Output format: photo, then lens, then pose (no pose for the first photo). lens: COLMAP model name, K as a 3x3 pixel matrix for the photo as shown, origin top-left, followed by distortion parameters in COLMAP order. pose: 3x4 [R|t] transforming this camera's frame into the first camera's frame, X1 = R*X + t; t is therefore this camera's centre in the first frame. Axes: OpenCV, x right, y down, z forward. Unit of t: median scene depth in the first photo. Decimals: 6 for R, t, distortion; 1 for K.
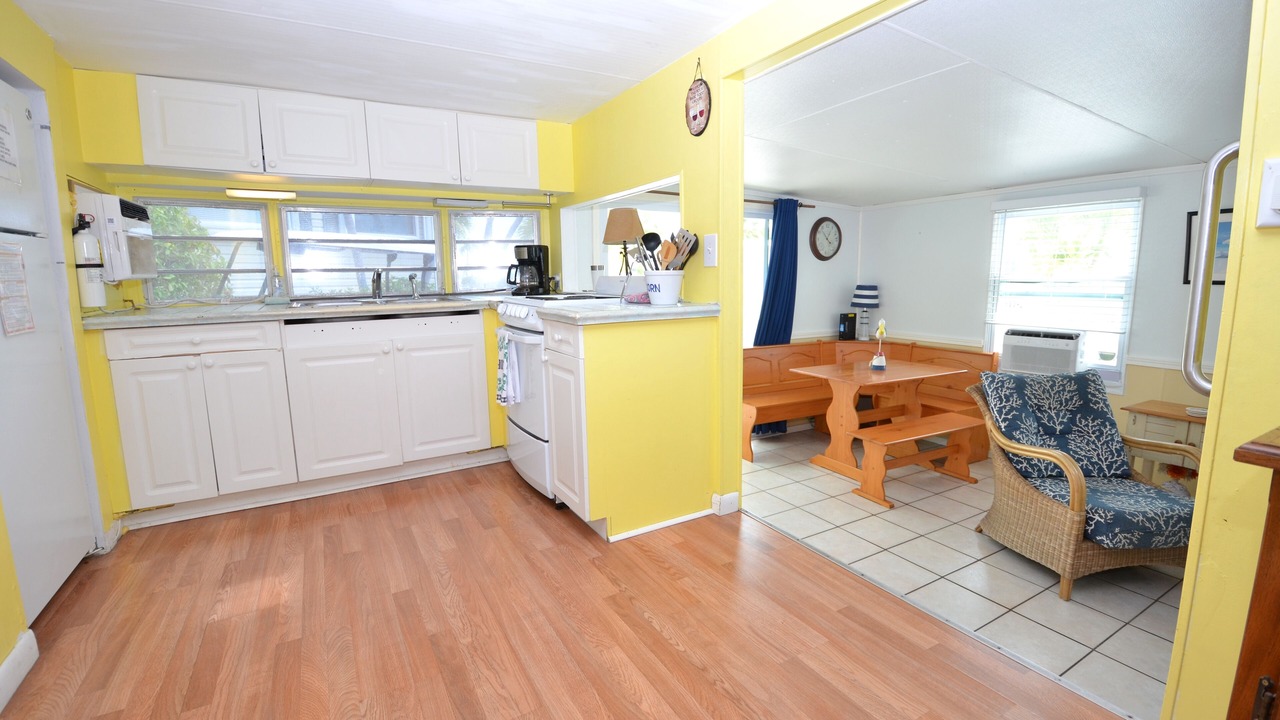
lens RADIAL K [[575.6, 0, 640.0], [0, 575.6, 360.0], [0, 0, 1]] dist [0.031248, -0.032507]
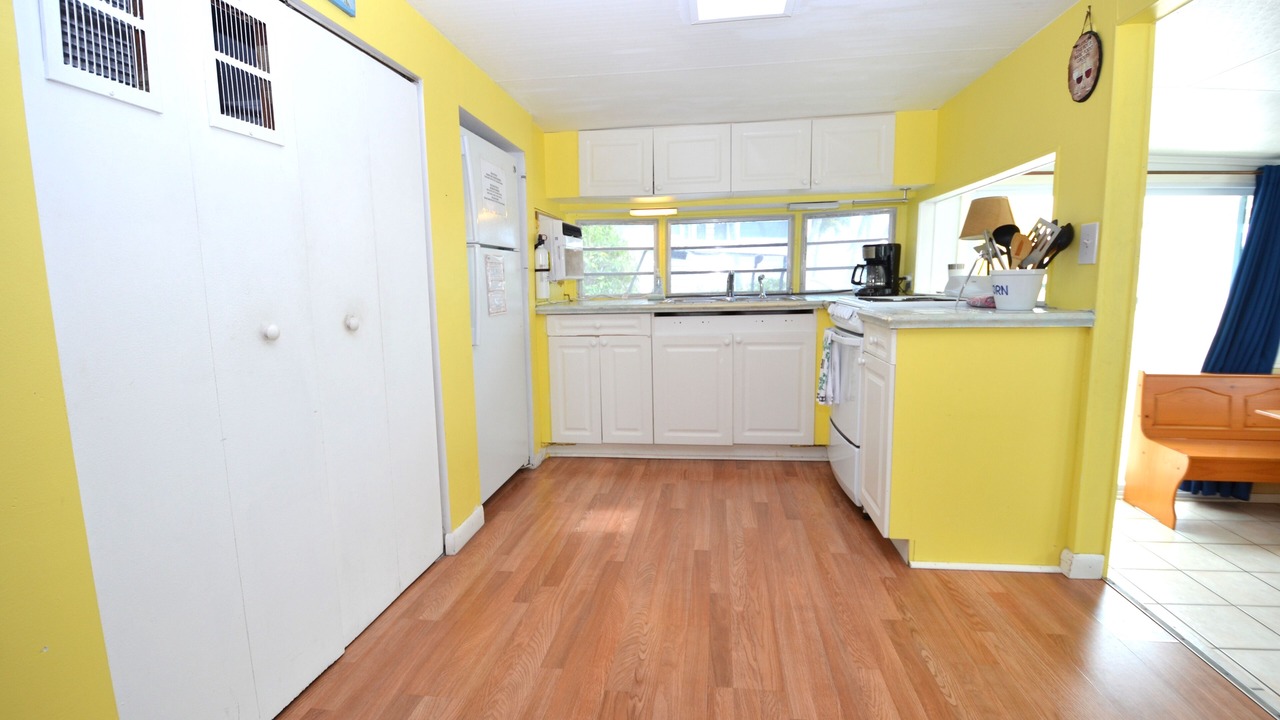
lens RADIAL K [[575.6, 0, 640.0], [0, 575.6, 360.0], [0, 0, 1]] dist [0.031248, -0.032507]
pose [[0.790469, 0.085869, -0.606453, 0.129241], [-0.085436, 0.995902, 0.029653, -0.002009], [0.606514, 0.028373, 0.794566, 0.000284]]
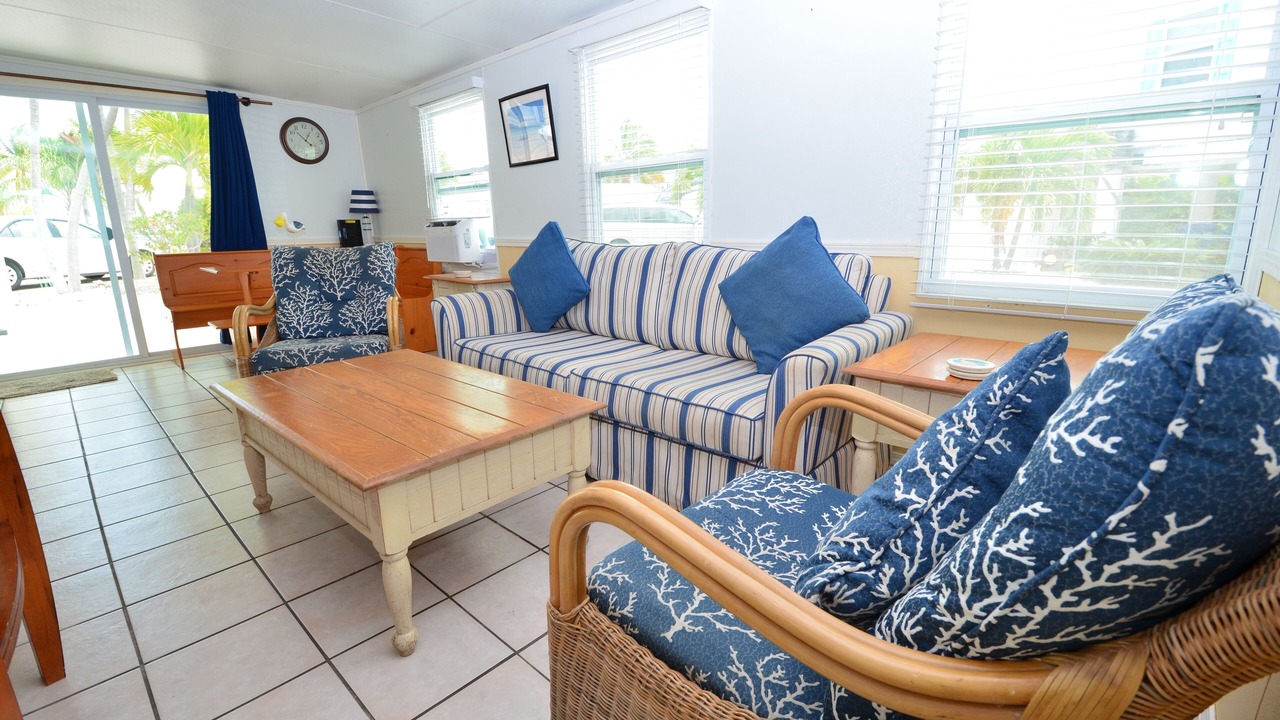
lens RADIAL K [[575.6, 0, 640.0], [0, 575.6, 360.0], [0, 0, 1]] dist [0.031248, -0.032507]
pose [[0.958638, -0.075522, 0.274426, 1.101907], [0.054123, 0.994932, 0.084739, 0.204690], [-0.279435, -0.066381, 0.957867, -0.221774]]
